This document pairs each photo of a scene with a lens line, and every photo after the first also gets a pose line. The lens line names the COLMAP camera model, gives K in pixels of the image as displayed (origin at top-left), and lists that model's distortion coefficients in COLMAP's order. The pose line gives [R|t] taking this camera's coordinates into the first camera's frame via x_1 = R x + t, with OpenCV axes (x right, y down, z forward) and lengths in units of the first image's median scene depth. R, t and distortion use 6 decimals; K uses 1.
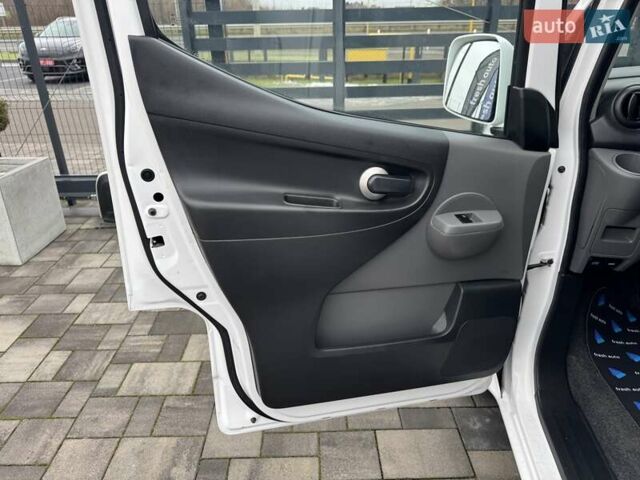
lens RADIAL K [[462.8, 0, 320.0], [0, 462.8, 240.0], [0, 0, 1]] dist [0.002568, -0.046615]
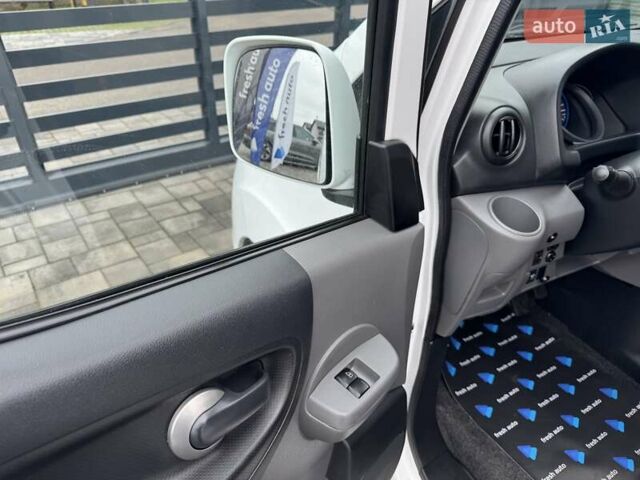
lens RADIAL K [[469.9, 0, 319.6], [0, 469.9, 243.0], [0, 0, 1]] dist [-0.004178, -0.005142]
pose [[0.817529, -0.297252, 0.493242, 0.027915], [0.198985, 0.949543, 0.242432, -0.355286], [-0.540418, -0.100047, 0.835427, 0.498000]]
